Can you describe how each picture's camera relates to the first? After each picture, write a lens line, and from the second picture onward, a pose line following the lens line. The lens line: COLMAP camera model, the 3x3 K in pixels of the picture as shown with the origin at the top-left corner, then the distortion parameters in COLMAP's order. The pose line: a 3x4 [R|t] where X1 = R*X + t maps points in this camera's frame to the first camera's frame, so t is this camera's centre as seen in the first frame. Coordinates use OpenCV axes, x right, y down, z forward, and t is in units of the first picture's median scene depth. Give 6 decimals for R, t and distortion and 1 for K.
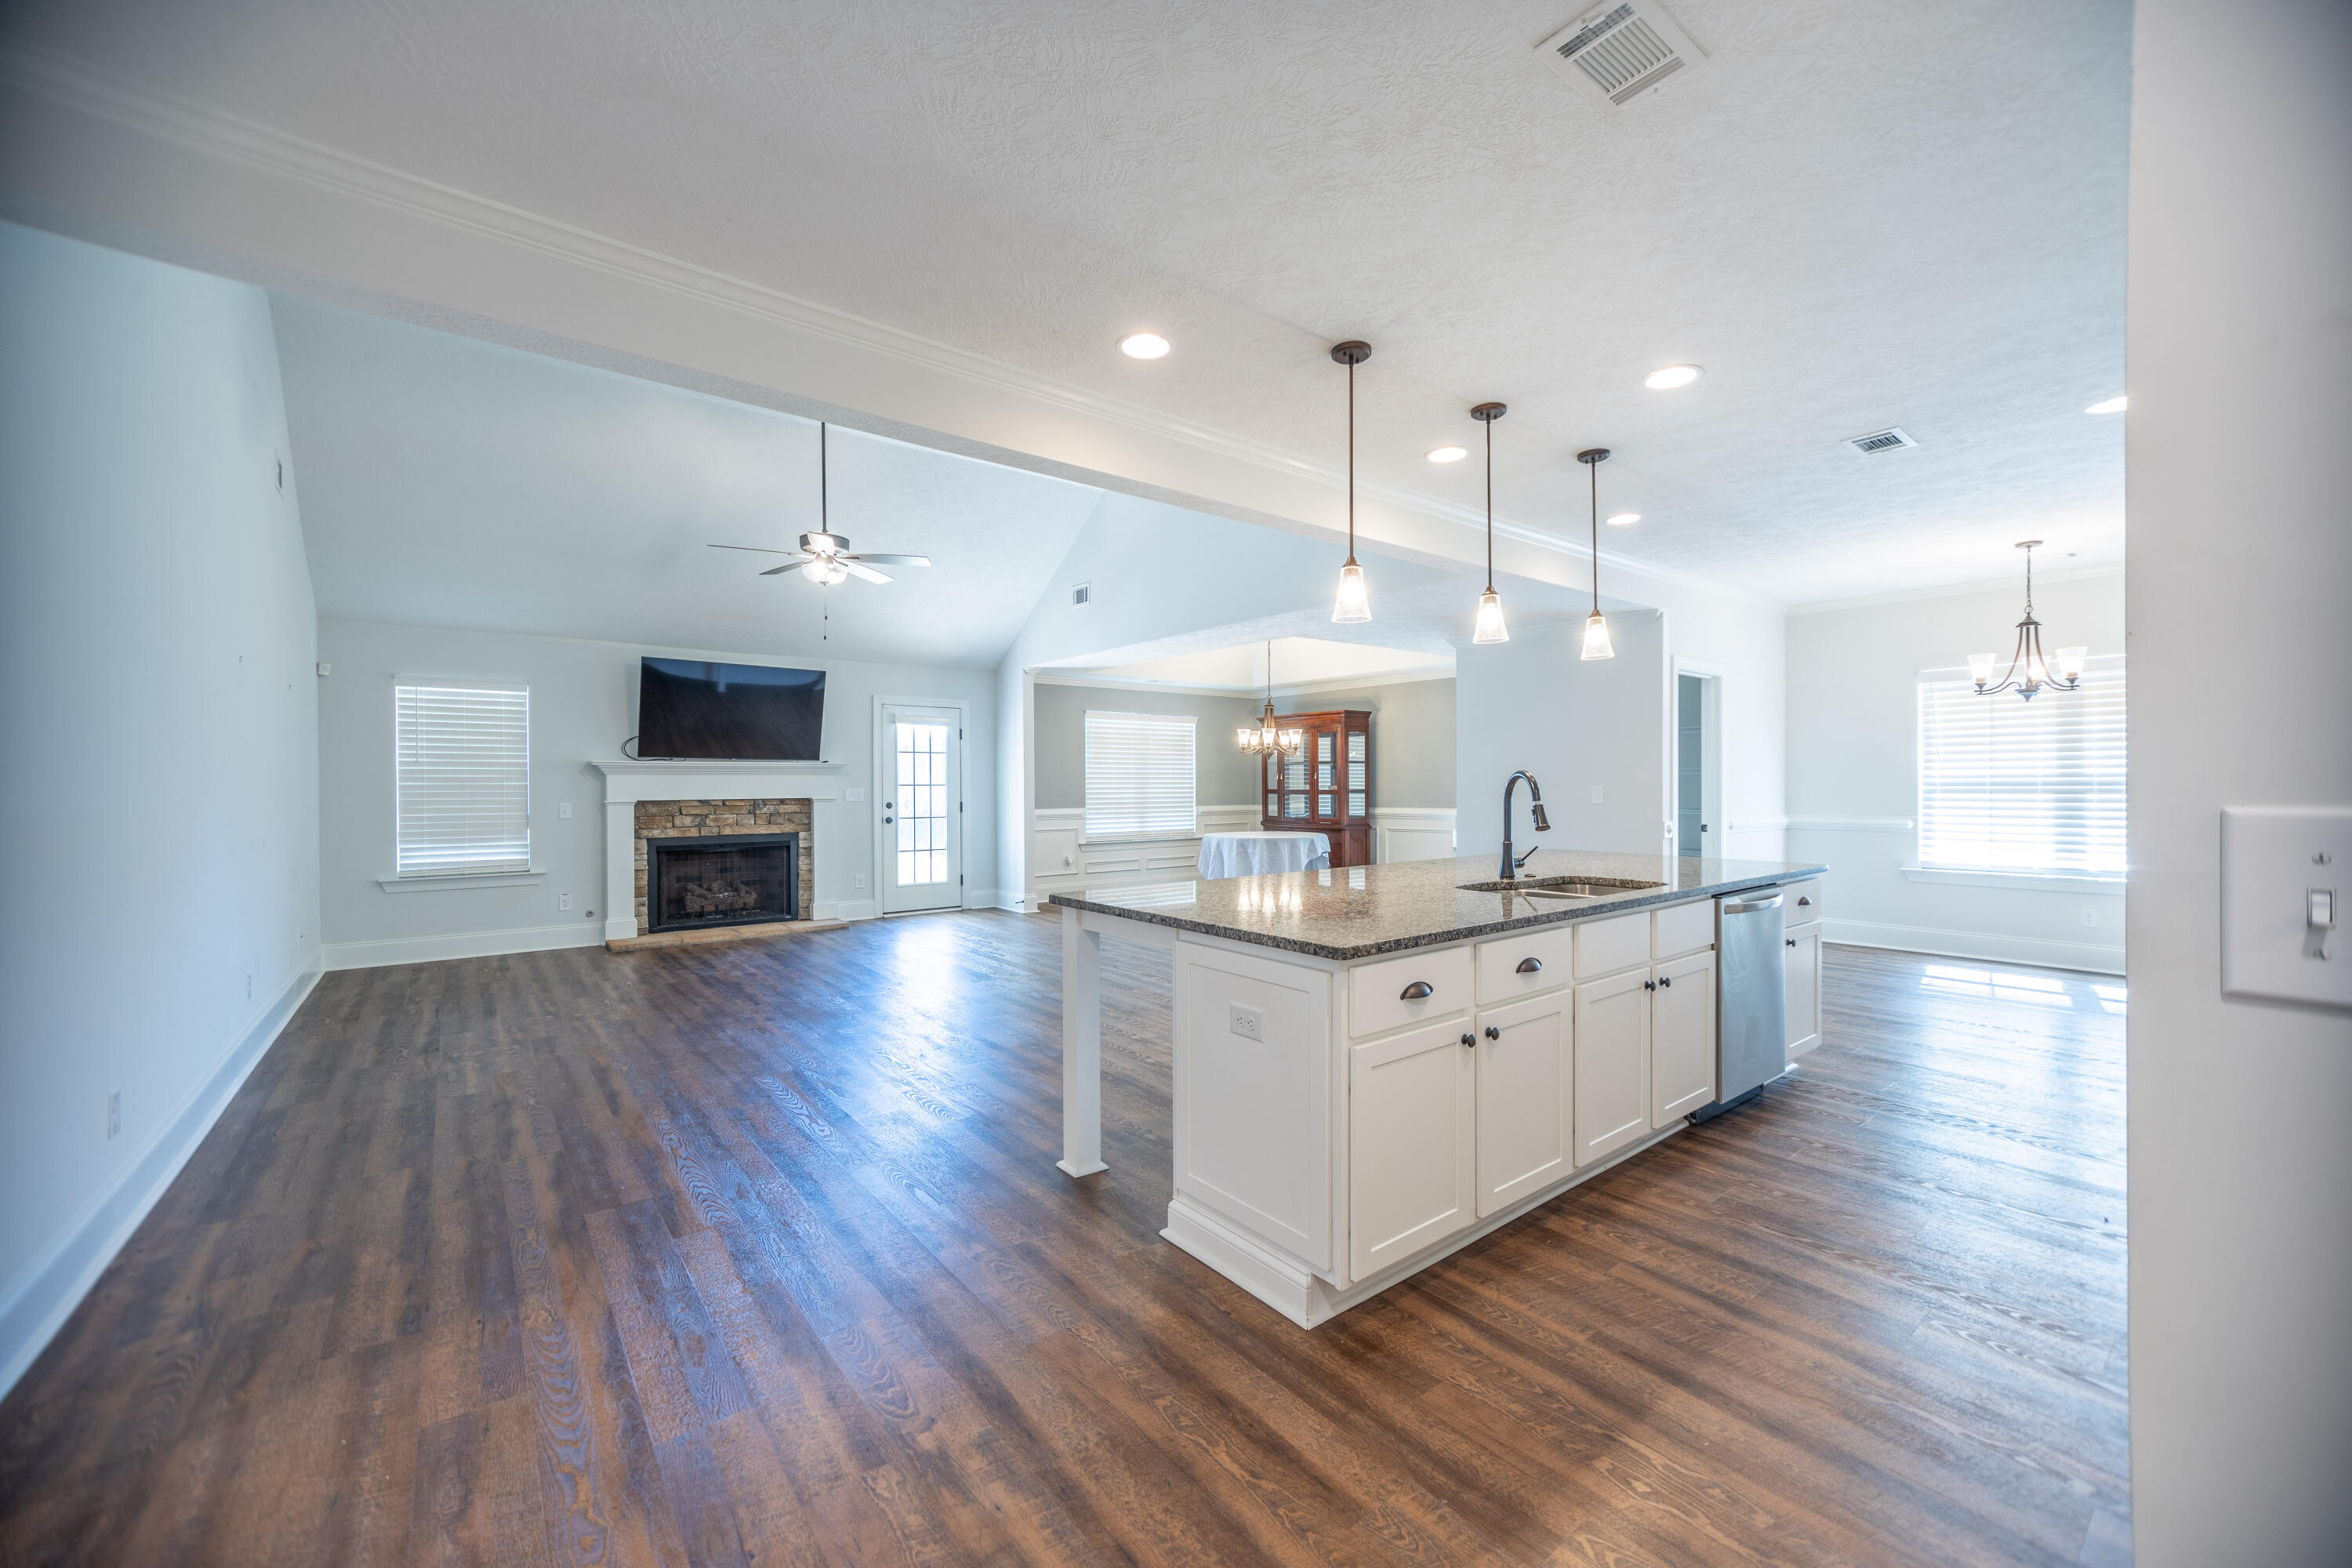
lens RADIAL K [[969.2, 0, 1189.7], [0, 969.2, 788.4], [0, 0, 1]] dist [0.003132, -0.000225]
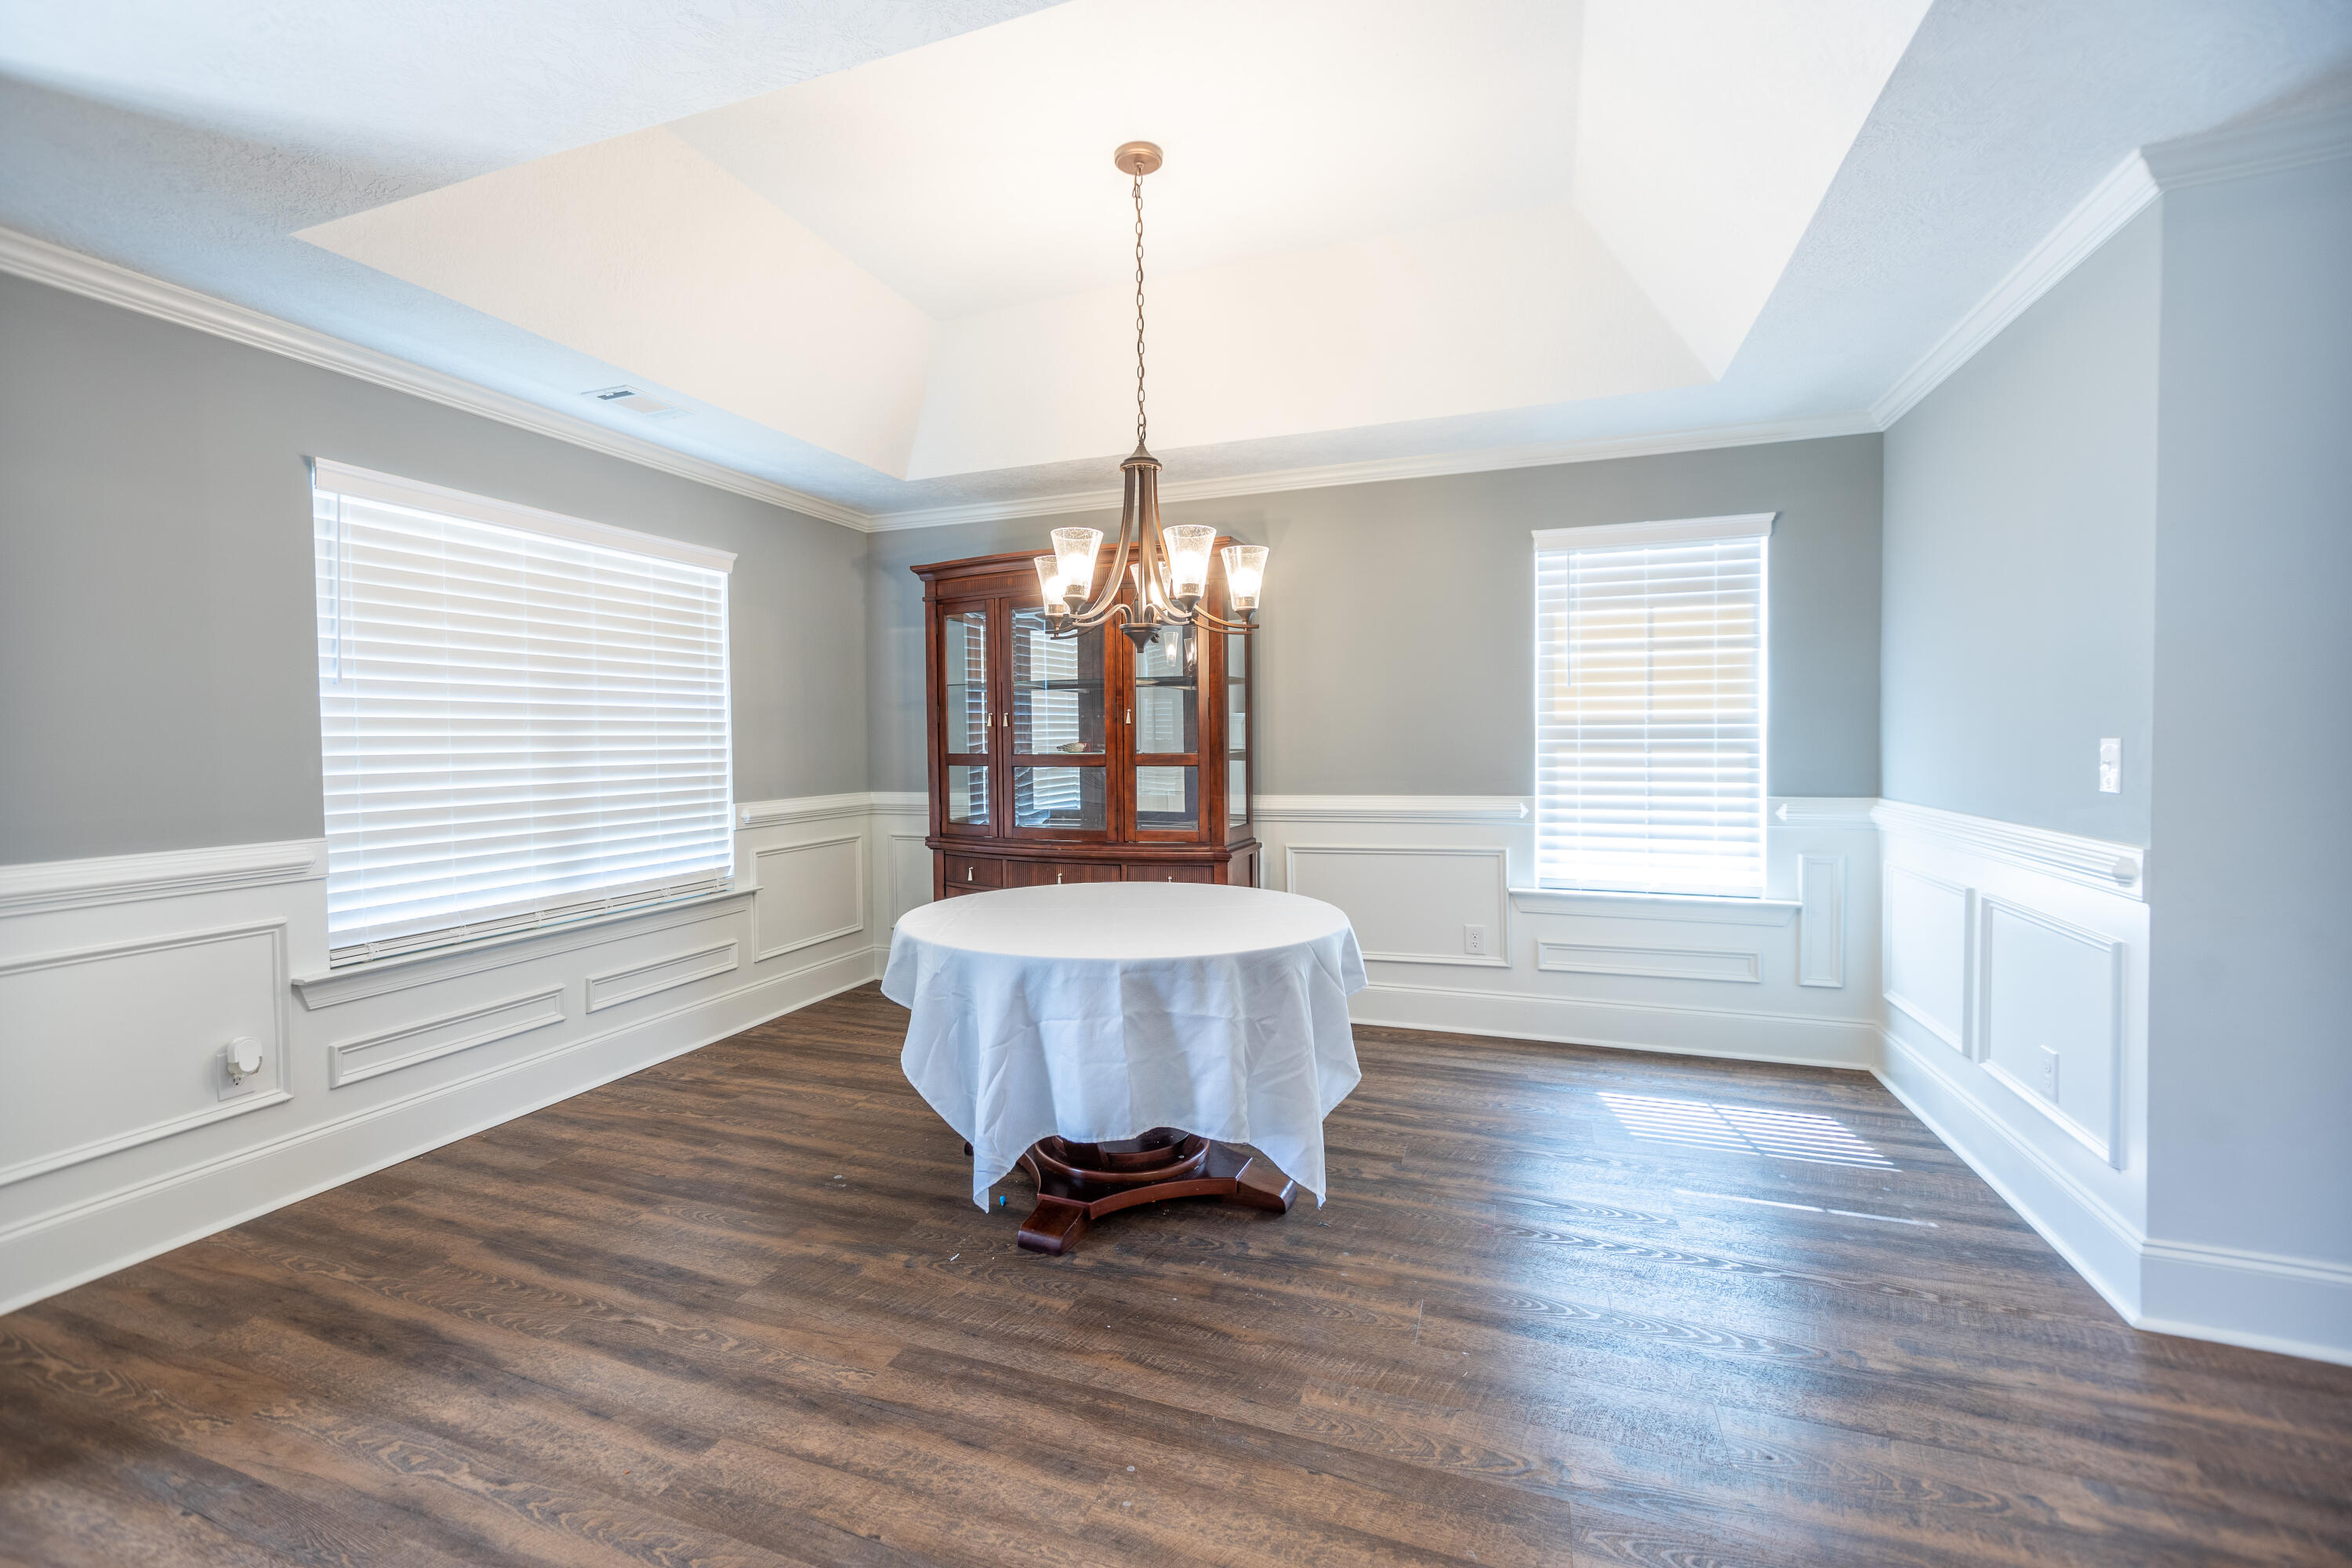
lens RADIAL K [[969.2, 0, 1155.3], [0, 969.2, 757.6], [0, 0, 1]] dist [0.003132, -0.000225]
pose [[0.836980, -0.019481, 0.546886, -0.063047], [0.010951, 0.999762, 0.018853, -0.003656], [-0.547123, -0.009791, 0.836995, 0.661763]]
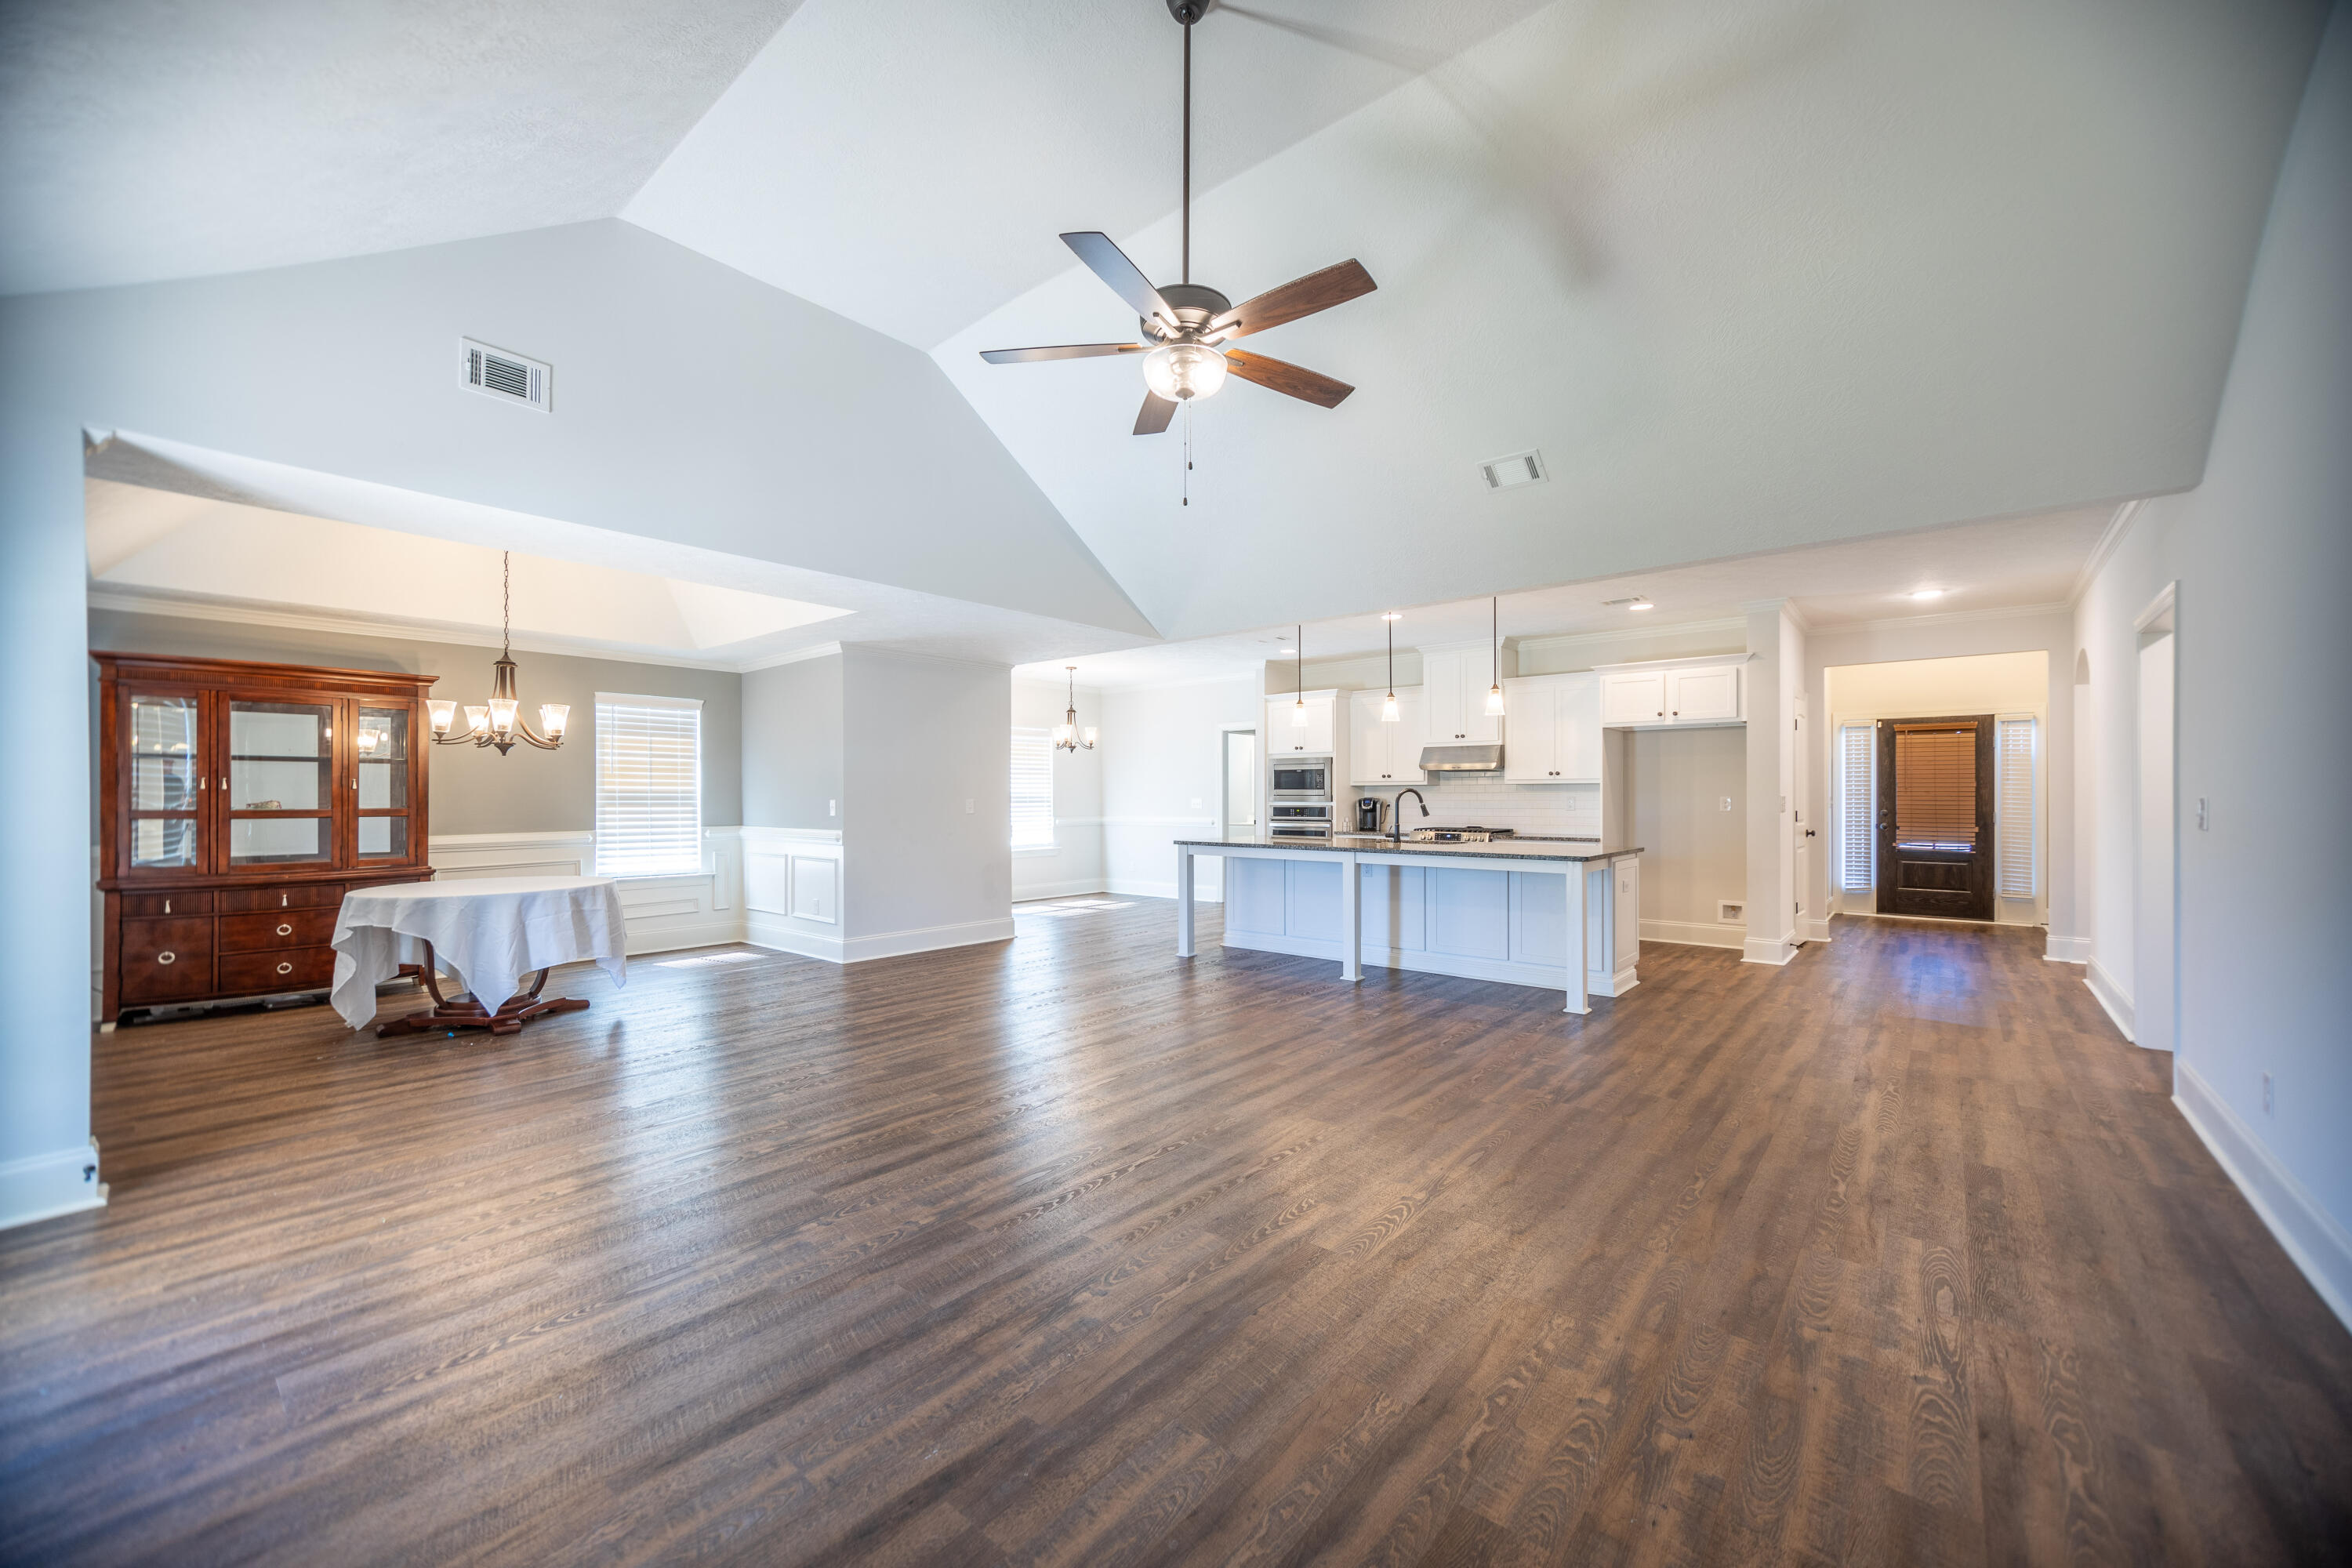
lens RADIAL K [[969.2, 0, 1162.7], [0, 969.2, 795.2], [0, 0, 1]] dist [0.003132, -0.000225]
pose [[-0.240638, 0.005179, 0.970601, -0.503992], [0.008147, 0.999961, -0.003316, -0.000629], [-0.970581, 0.007110, -0.240671, 0.661504]]
